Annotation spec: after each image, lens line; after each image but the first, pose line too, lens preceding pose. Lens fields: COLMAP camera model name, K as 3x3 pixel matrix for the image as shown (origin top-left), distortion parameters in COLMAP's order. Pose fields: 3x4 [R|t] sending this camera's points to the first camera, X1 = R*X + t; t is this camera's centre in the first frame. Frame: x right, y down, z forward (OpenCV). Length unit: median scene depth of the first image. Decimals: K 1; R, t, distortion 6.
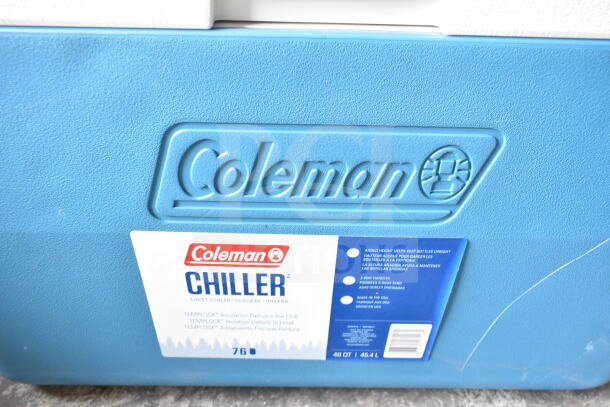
lens RADIAL K [[464.9, 0, 302.1], [0, 464.9, 202.7], [0, 0, 1]] dist [-0.022776, 0.011171]
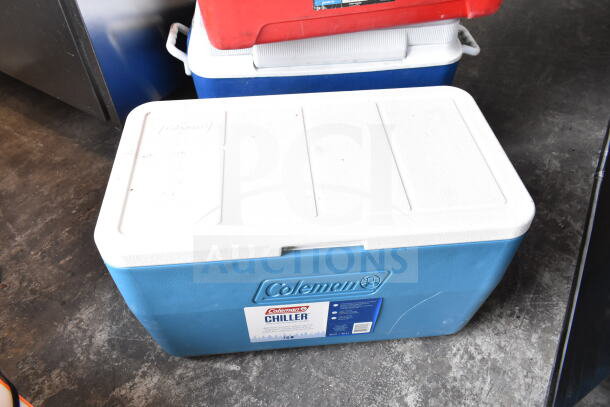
lens RADIAL K [[464.9, 0, 304.8], [0, 464.9, 204.6], [0, 0, 1]] dist [-0.022776, 0.011171]
pose [[0.996157, -0.079102, 0.037612, -0.091716], [0.068407, 0.970801, 0.229925, -0.891653], [-0.054701, -0.226469, 0.972481, -1.121075]]
